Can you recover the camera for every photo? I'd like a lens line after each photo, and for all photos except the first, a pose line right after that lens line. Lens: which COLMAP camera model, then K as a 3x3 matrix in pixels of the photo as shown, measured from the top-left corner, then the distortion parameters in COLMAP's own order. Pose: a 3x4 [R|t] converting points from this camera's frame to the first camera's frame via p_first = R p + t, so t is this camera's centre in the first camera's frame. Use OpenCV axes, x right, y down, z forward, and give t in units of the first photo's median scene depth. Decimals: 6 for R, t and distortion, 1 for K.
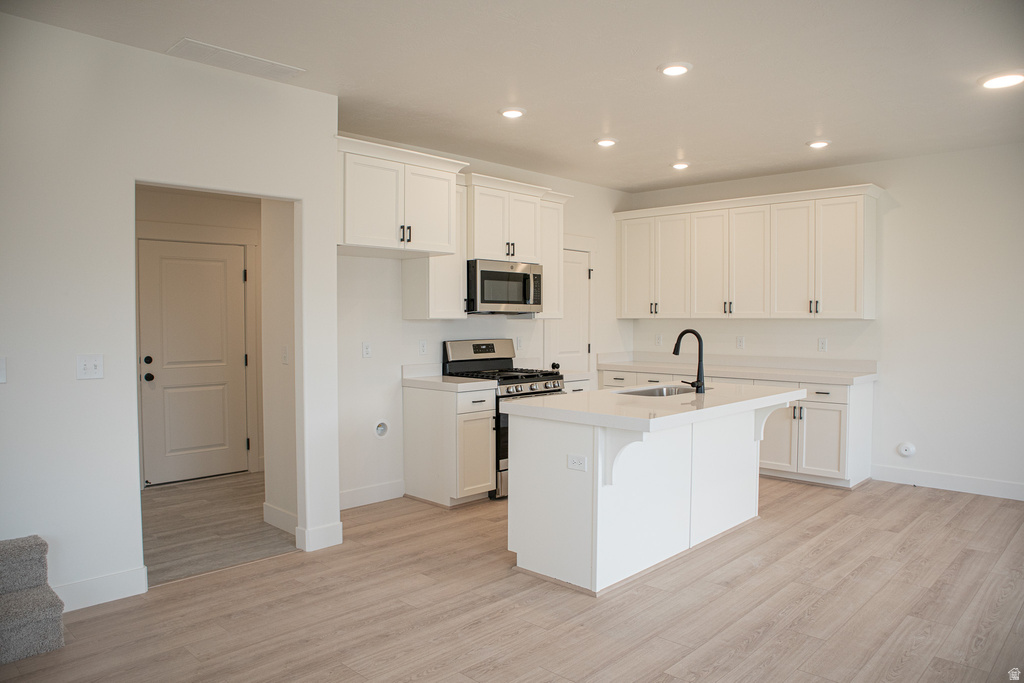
lens RADIAL K [[705.1, 0, 495.7], [0, 705.1, 339.9], [0, 0, 1]] dist [-0.007481, 0.000332]
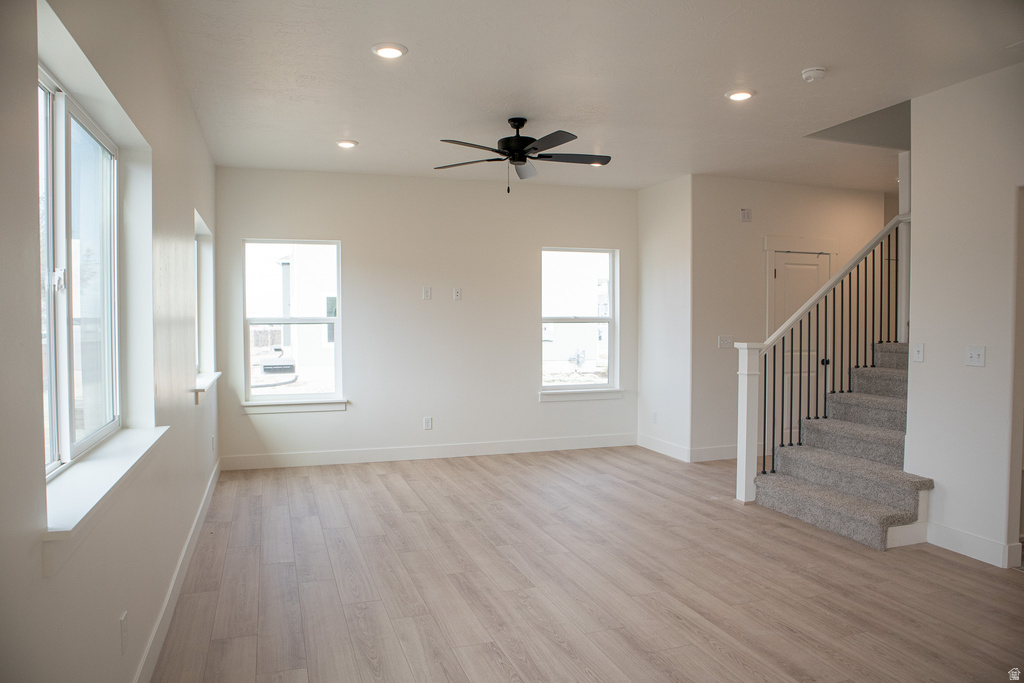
lens RADIAL K [[705.1, 0, 495.7], [0, 705.1, 339.9], [0, 0, 1]] dist [-0.007481, 0.000332]
pose [[-0.472261, 0.027043, -0.881044, 1.065053], [-0.022474, 0.998835, 0.042705, -0.014442], [0.881172, 0.039968, -0.471103, 1.113155]]
